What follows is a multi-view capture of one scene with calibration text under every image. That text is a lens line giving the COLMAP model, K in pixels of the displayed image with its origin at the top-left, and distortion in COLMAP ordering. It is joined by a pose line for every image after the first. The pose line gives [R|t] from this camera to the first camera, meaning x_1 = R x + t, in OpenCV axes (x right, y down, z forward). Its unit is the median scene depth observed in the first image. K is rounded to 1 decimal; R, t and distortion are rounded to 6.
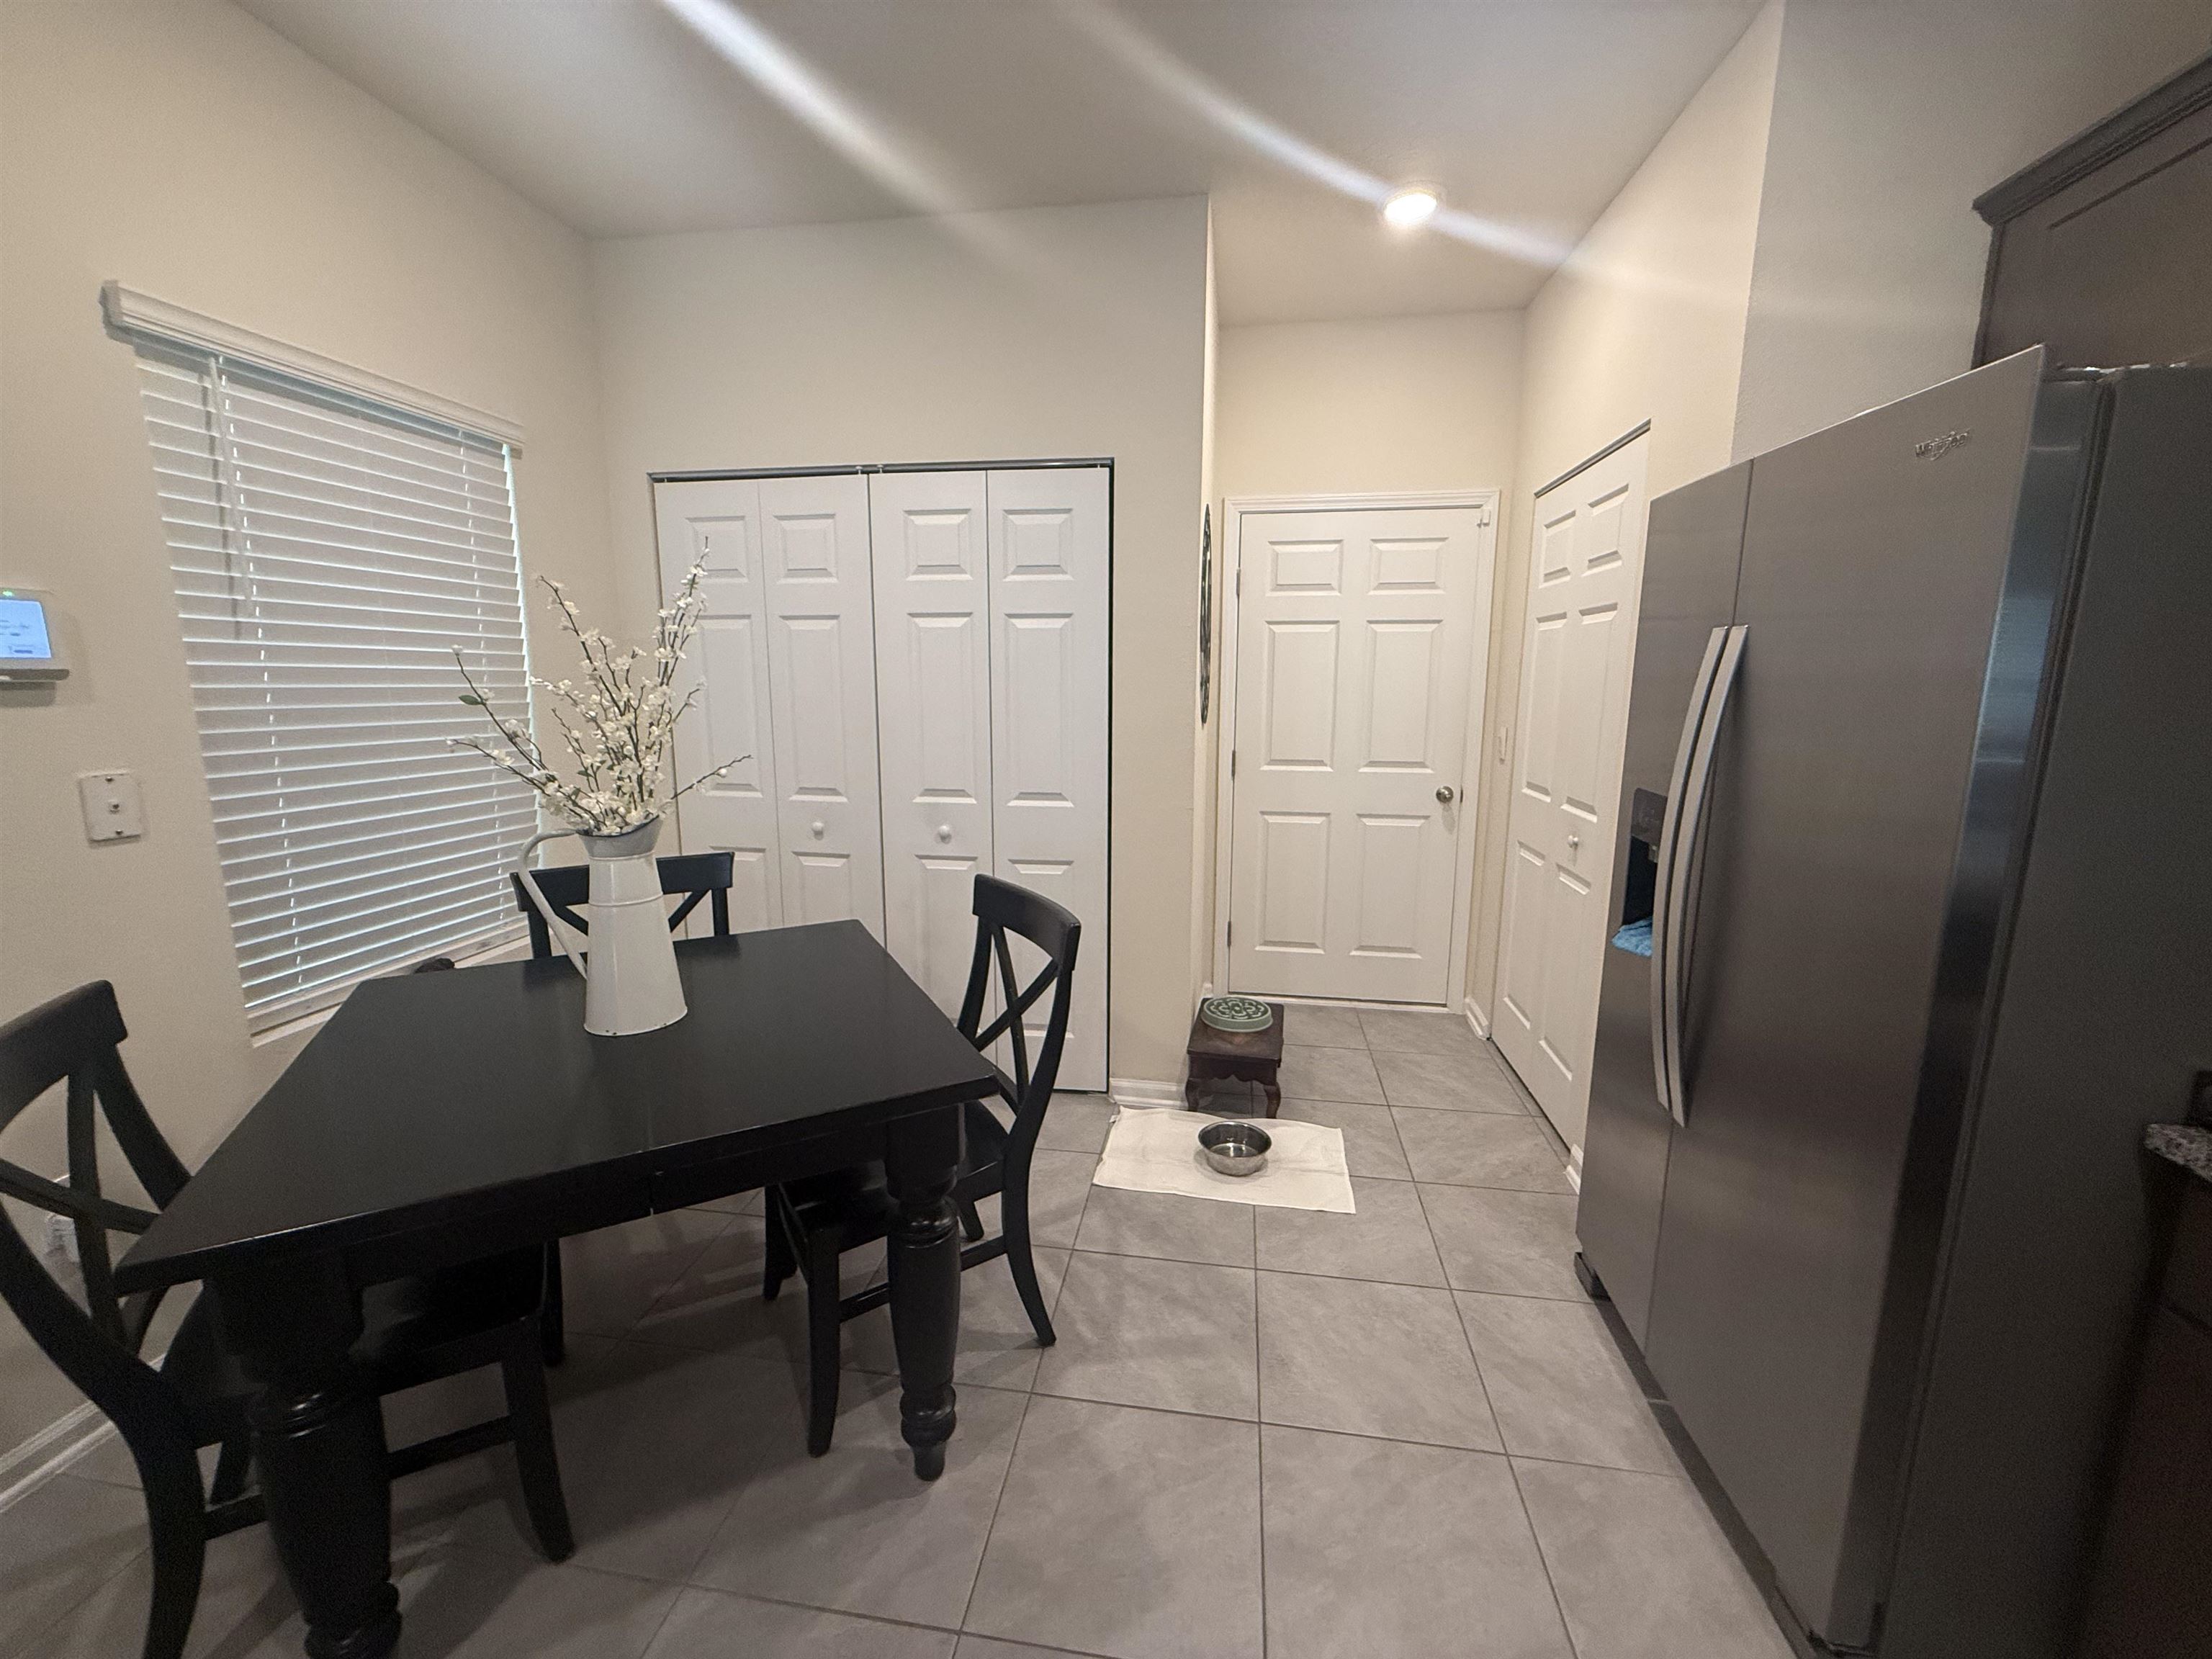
lens RADIAL K [[881.1, 0, 1102.9], [0, 881.1, 824.6], [0, 0, 1]] dist [-0.001094, 0.000089]
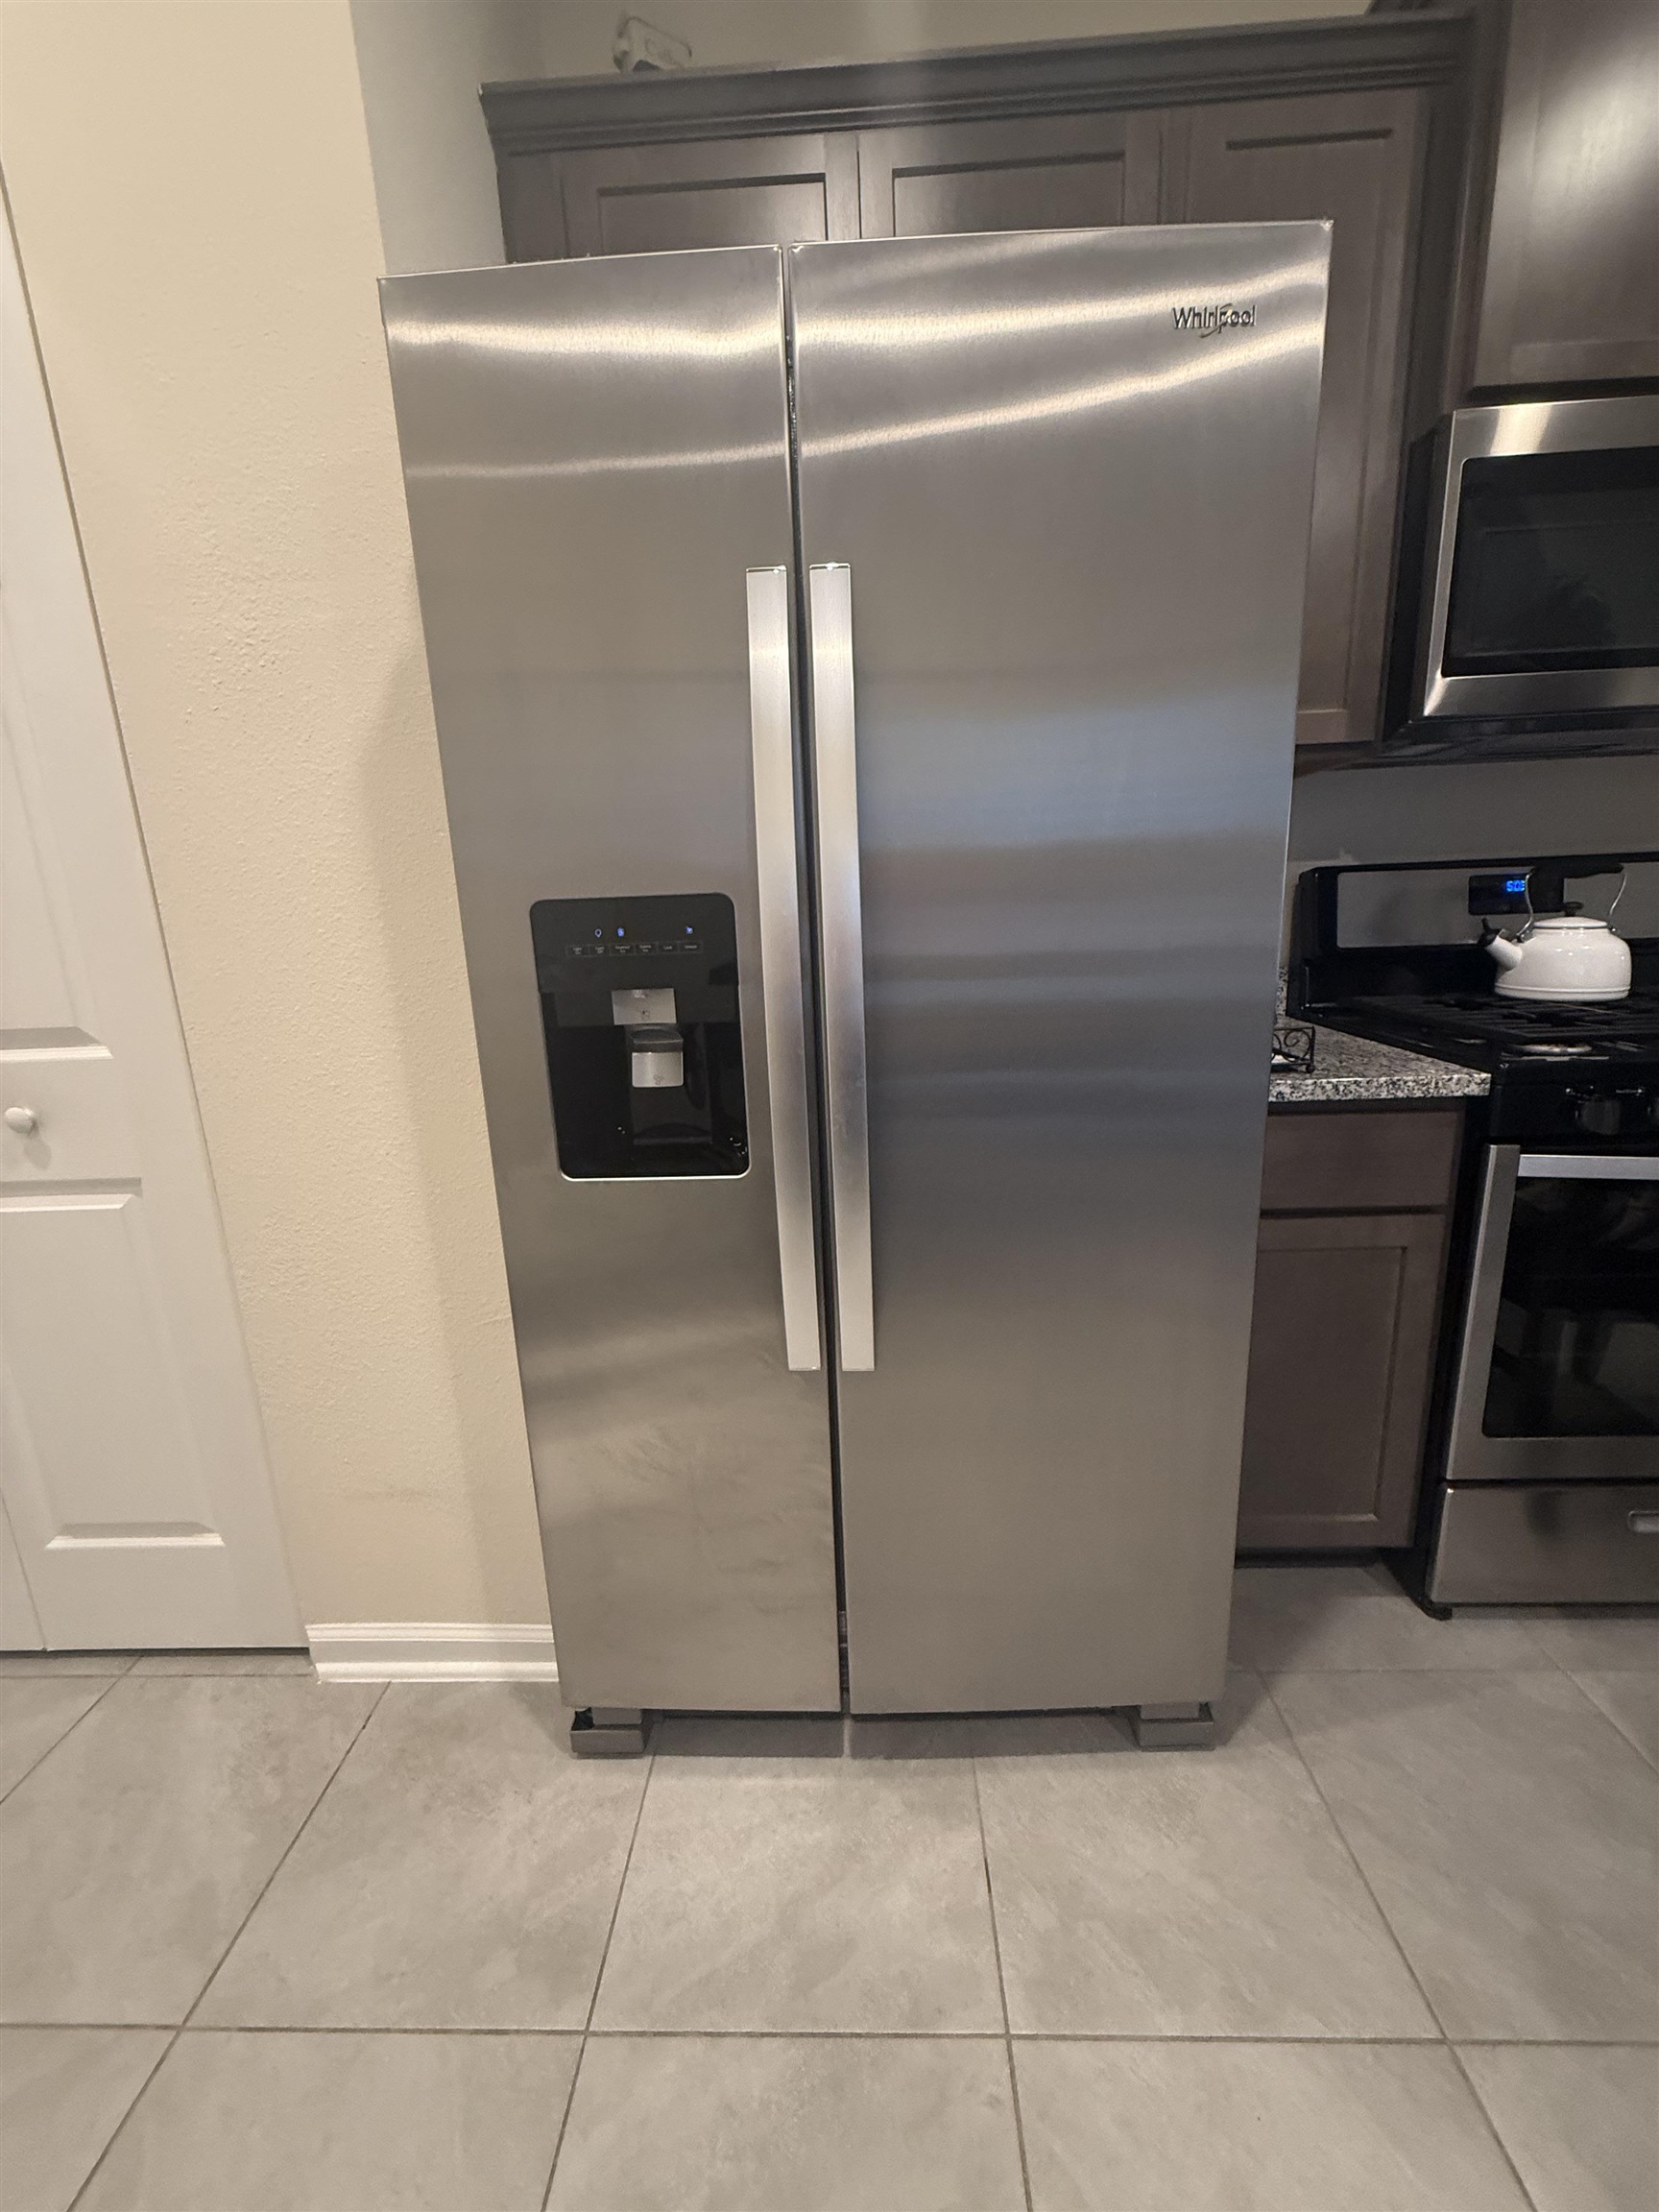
lens RADIAL K [[881.1, 0, 832.5], [0, 881.1, 1107.2], [0, 0, 1]] dist [-0.001094, 0.000089]
pose [[-0.121203, -0.224033, 0.967015, 0.041024], [0.208814, 0.946643, 0.245486, -0.013346], [-0.970416, 0.231680, -0.067955, 0.742314]]
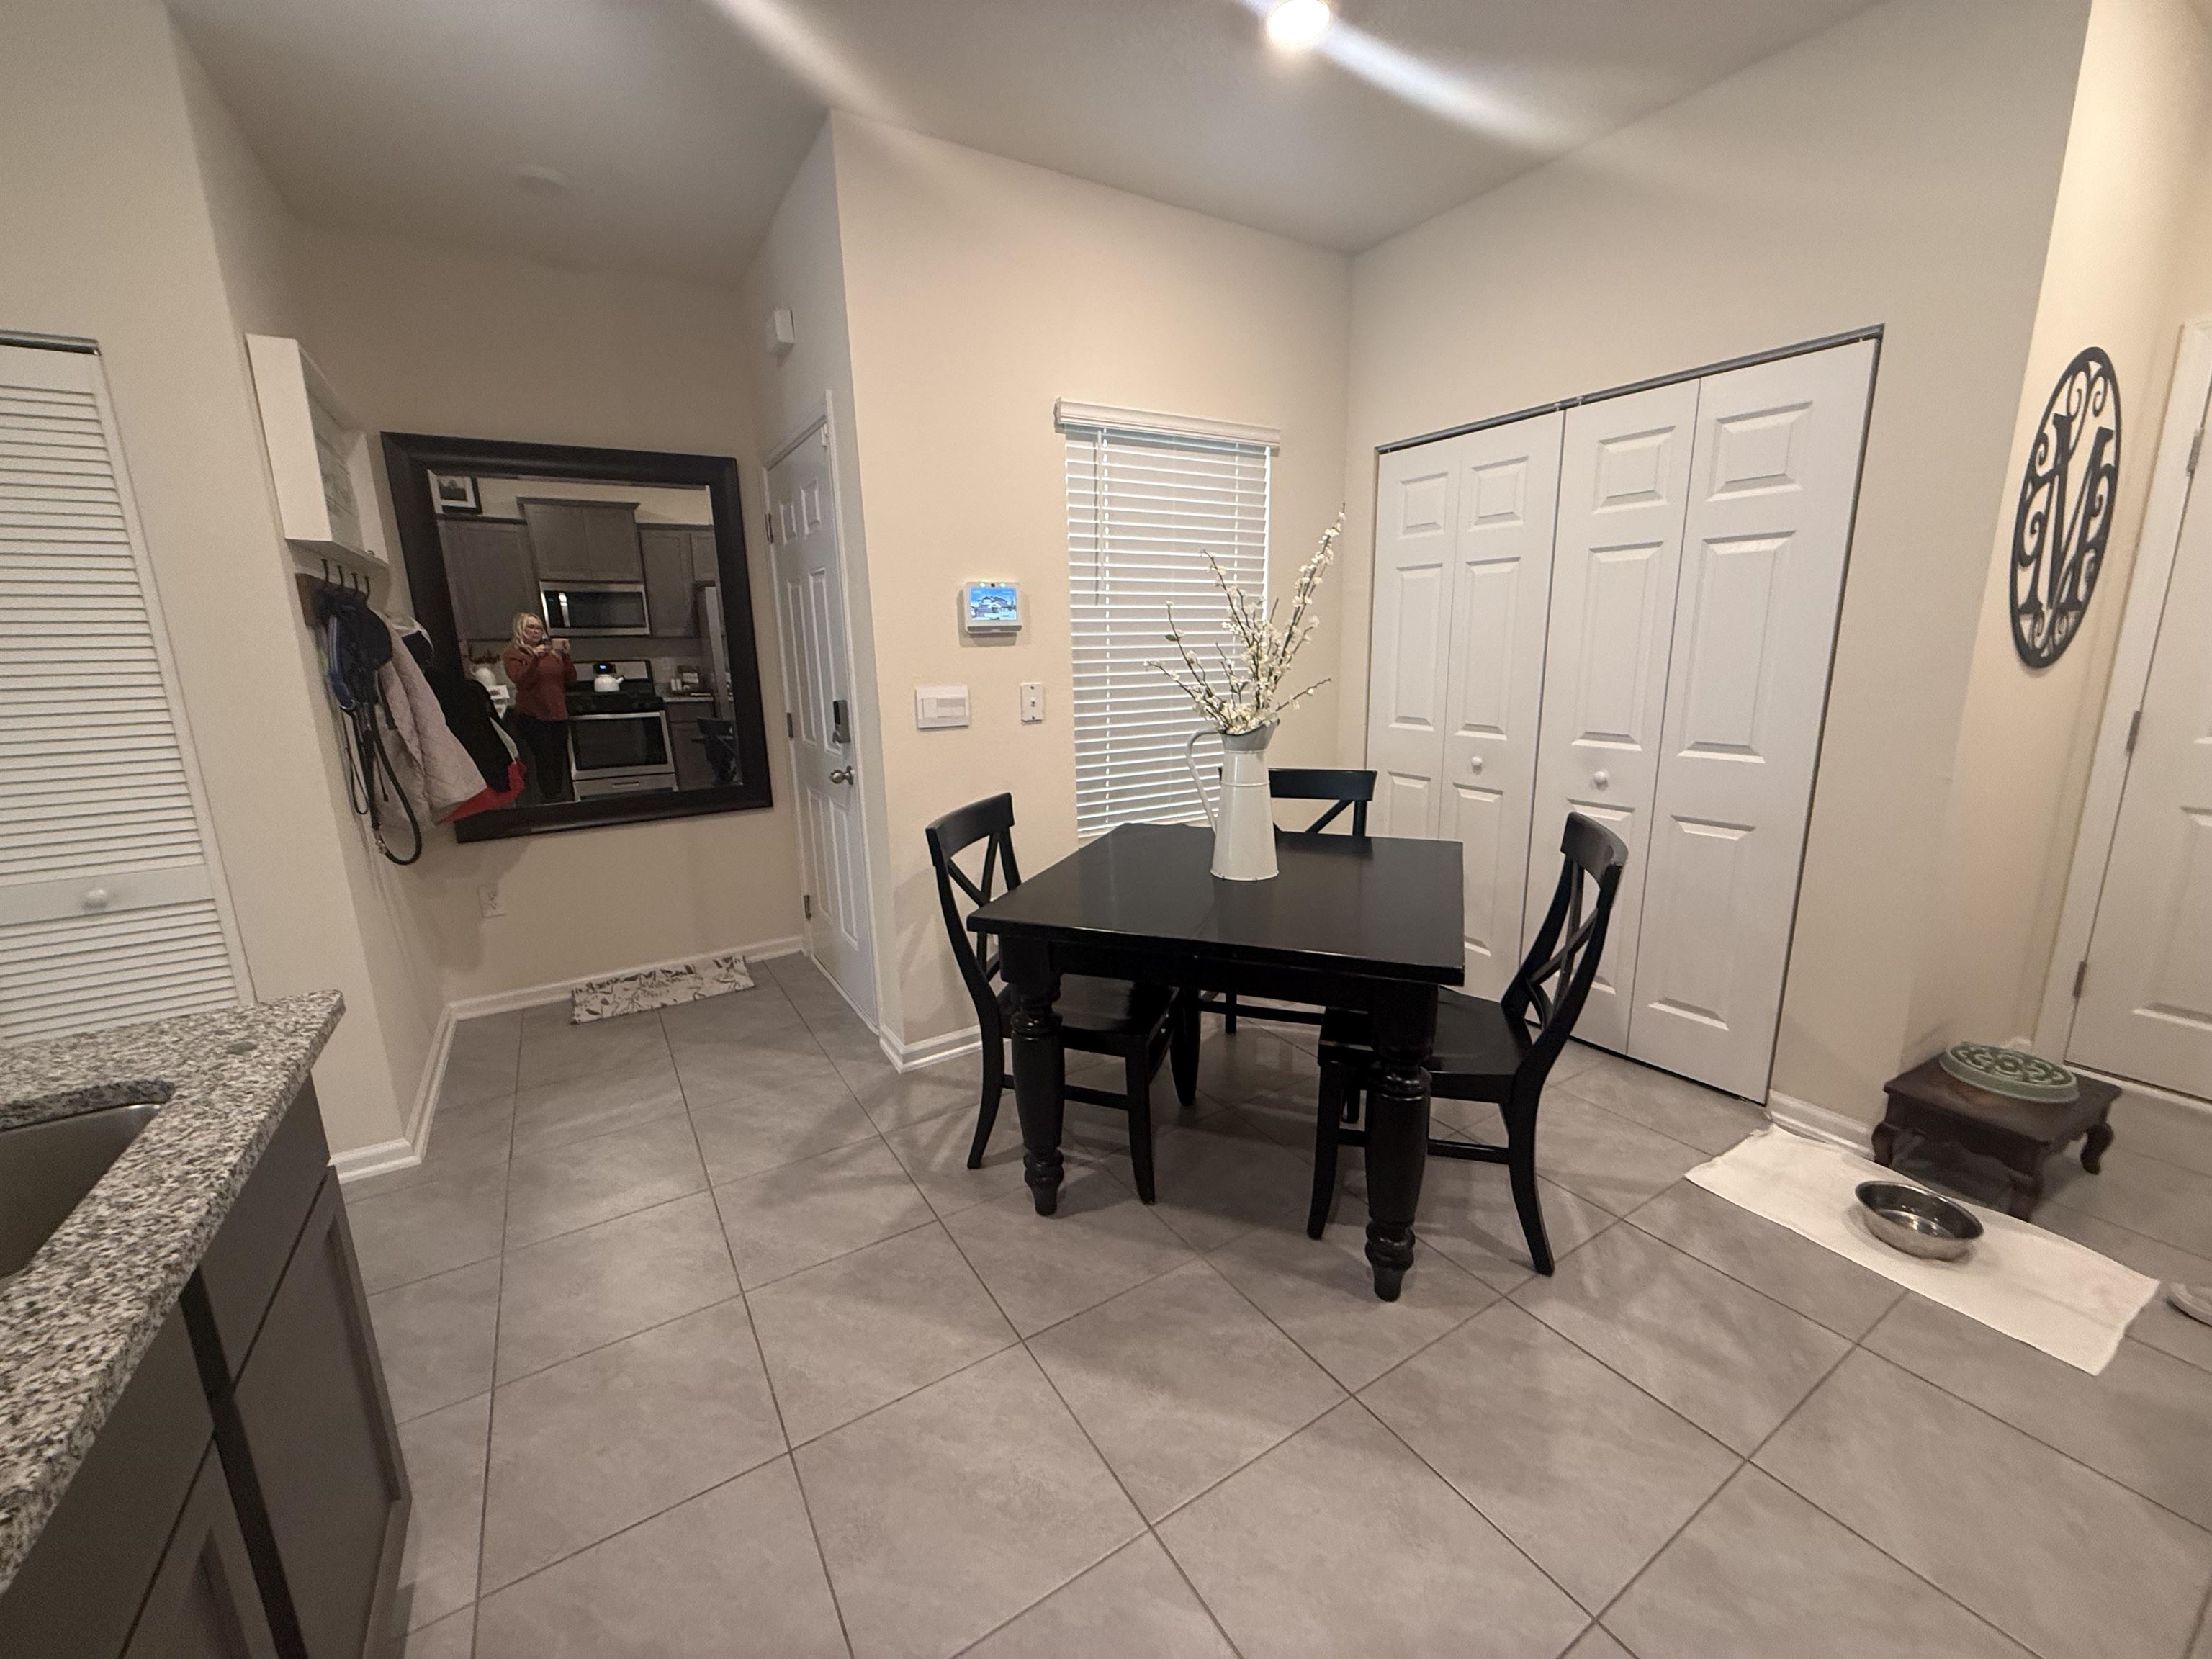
lens RADIAL K [[881.1, 0, 1101.4], [0, 881.1, 824.6], [0, 0, 1]] dist [-0.001094, 0.000089]
pose [[0.649163, 0.139500, -0.747748, 0.250523], [-0.101926, 0.990127, 0.096231, 0.028246], [0.753789, 0.013745, 0.656972, -0.049082]]
